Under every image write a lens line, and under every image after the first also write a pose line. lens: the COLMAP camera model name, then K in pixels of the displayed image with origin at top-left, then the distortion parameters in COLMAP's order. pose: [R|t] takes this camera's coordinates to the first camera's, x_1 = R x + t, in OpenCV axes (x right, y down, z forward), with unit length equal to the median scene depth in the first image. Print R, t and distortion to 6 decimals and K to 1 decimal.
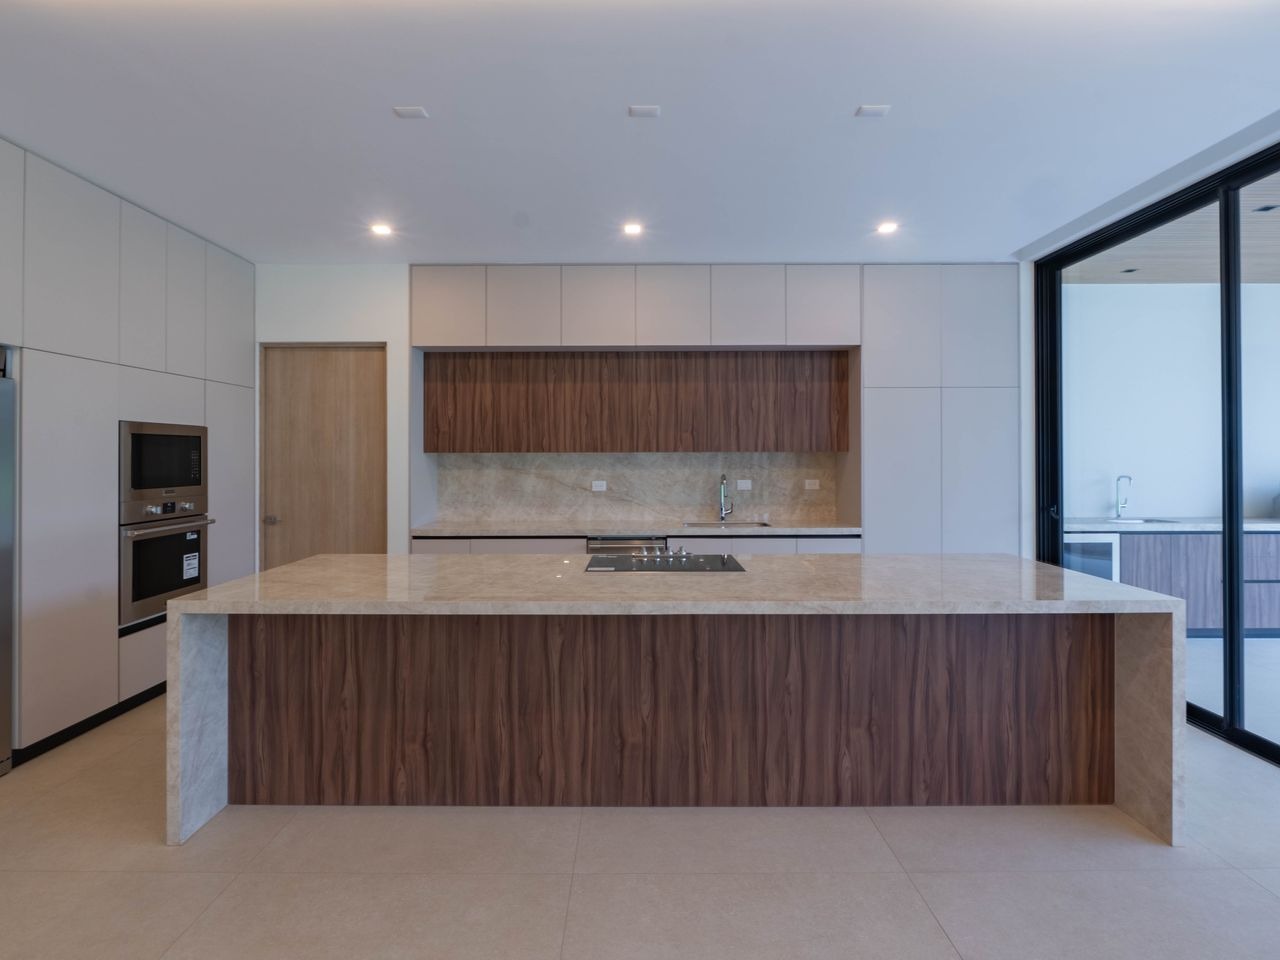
lens RADIAL K [[674.7, 0, 655.7], [0, 674.7, 456.5], [0, 0, 1]] dist [-0.010605, 0.001414]
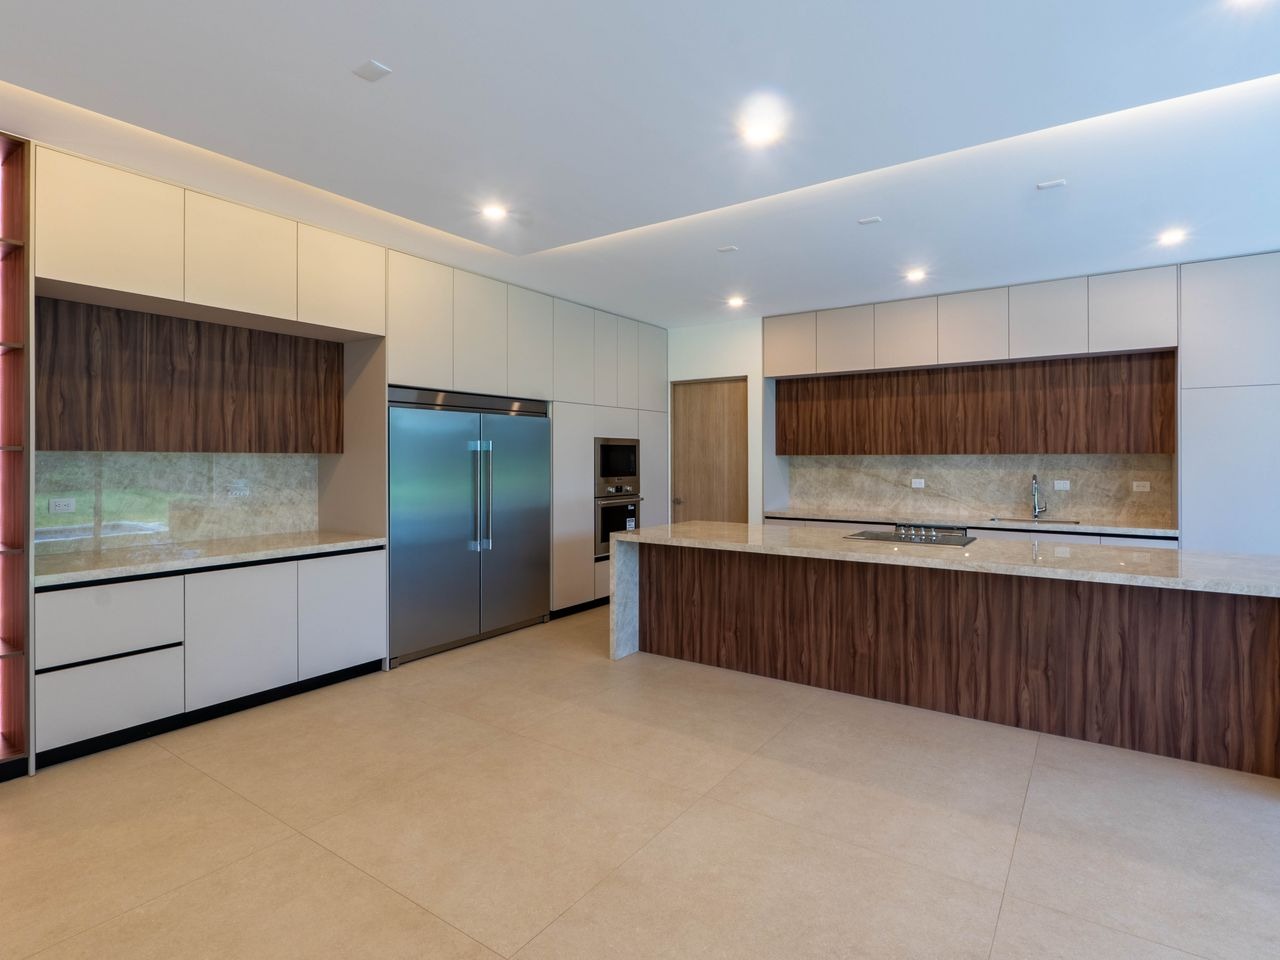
lens RADIAL K [[674.7, 0, 643.0], [0, 674.7, 468.6], [0, 0, 1]] dist [-0.010605, 0.001414]
pose [[0.813641, 0.009732, -0.581286, 0.326973], [0.000148, 0.999856, 0.016947, -0.002602], [0.581368, -0.013875, 0.813523, -0.359113]]
